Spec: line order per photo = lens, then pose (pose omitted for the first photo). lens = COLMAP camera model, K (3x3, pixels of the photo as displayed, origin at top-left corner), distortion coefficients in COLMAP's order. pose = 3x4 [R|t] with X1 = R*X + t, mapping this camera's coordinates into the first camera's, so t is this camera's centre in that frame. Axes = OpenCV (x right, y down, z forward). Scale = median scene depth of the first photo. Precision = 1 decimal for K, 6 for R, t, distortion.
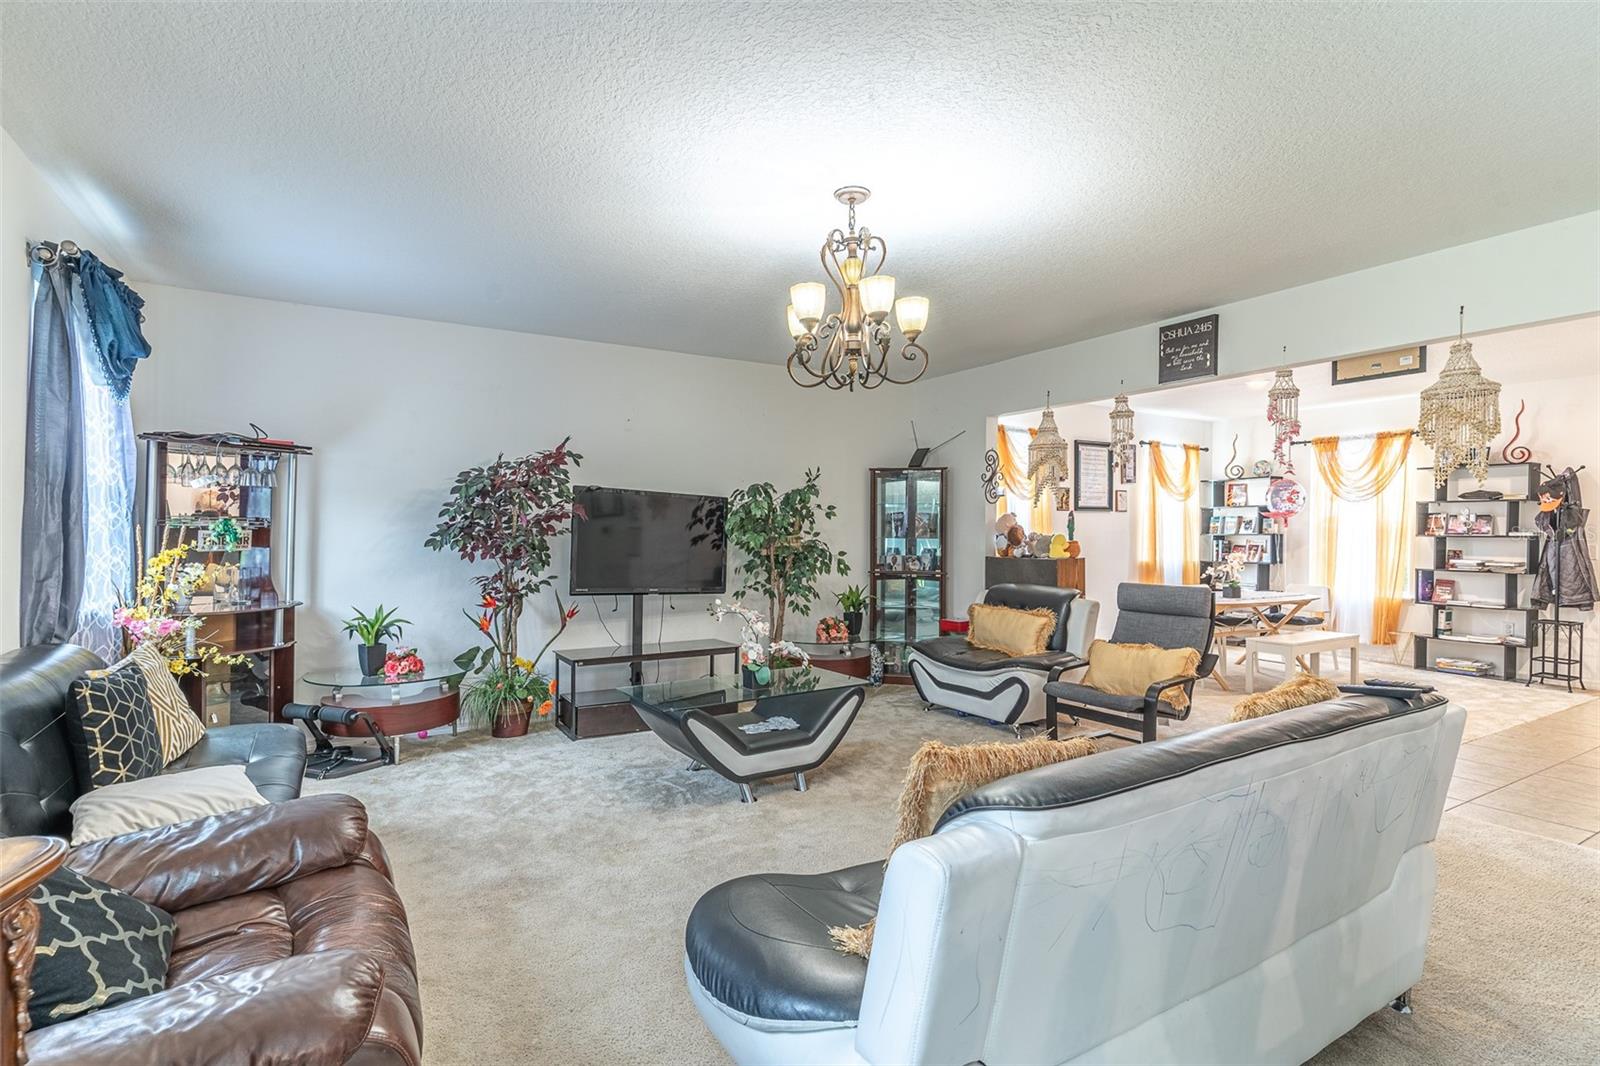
lens RADIAL K [[762.3, 0, 794.0], [0, 762.3, 530.7], [0, 0, 1]] dist [0.000586, -0.000852]
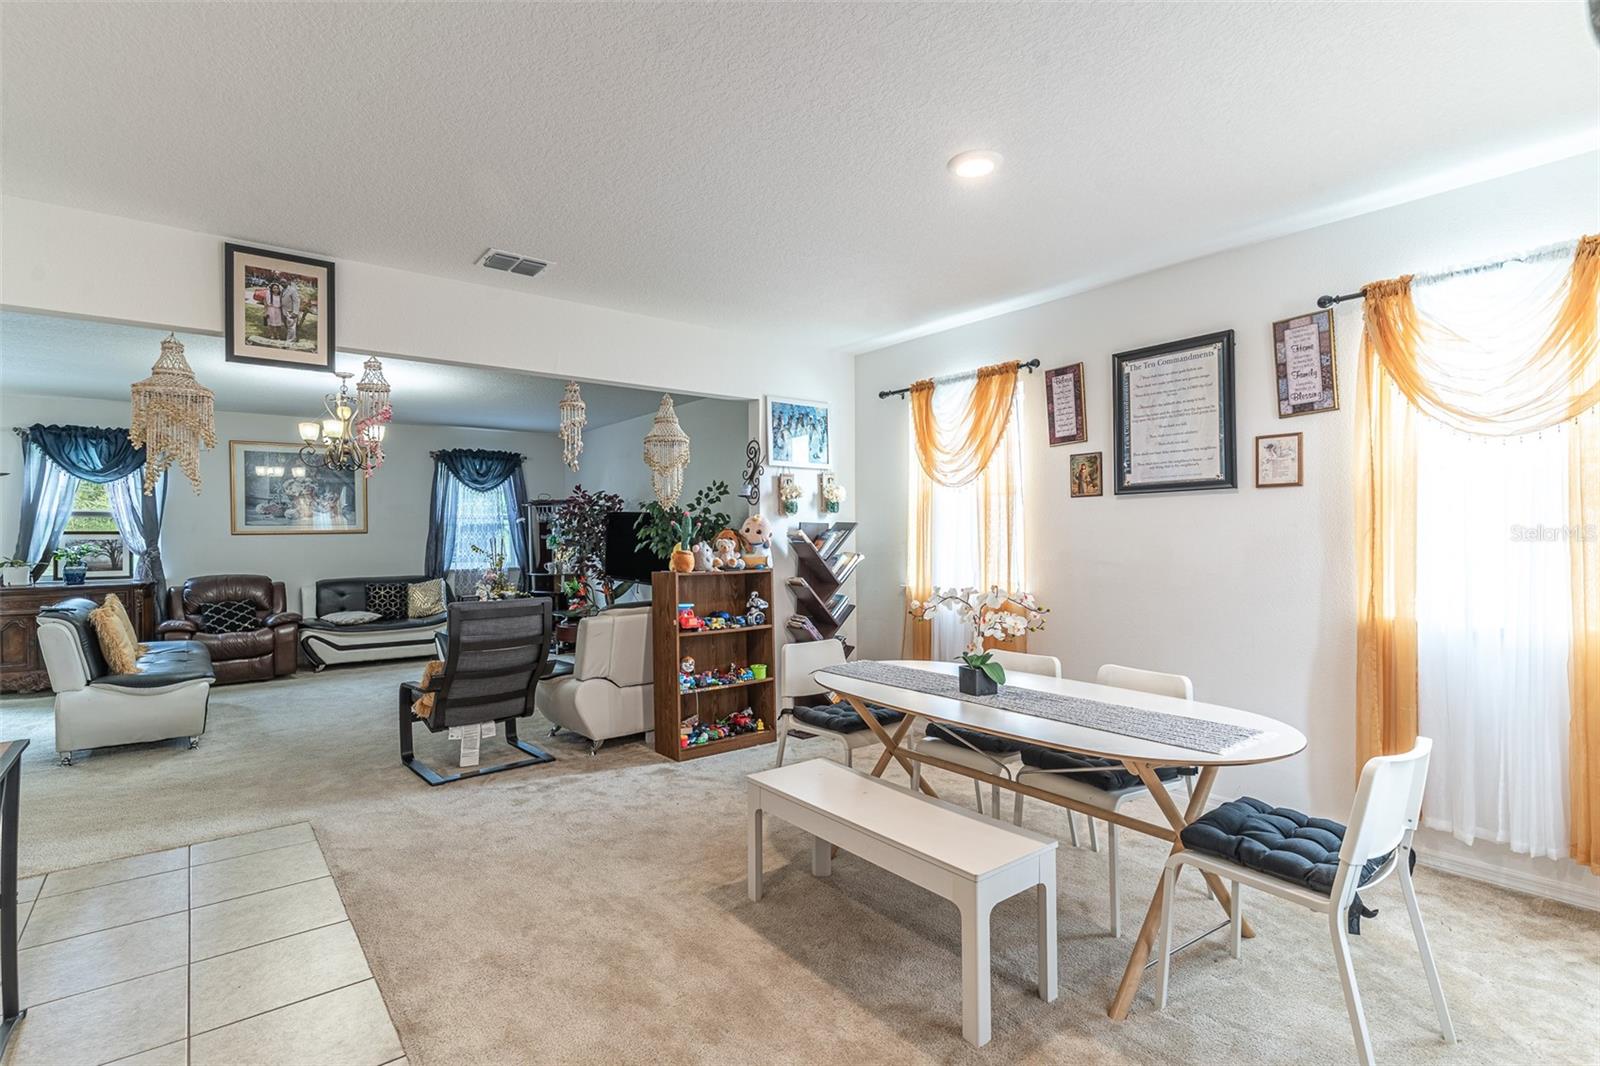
lens RADIAL K [[762.3, 0, 797.3], [0, 762.3, 534.2], [0, 0, 1]] dist [0.000586, -0.000852]
pose [[0.135677, -0.007260, -0.990727, 1.089463], [0.007684, 0.999951, -0.006276, 0.001905], [0.990723, -0.006761, 0.135726, 0.935049]]
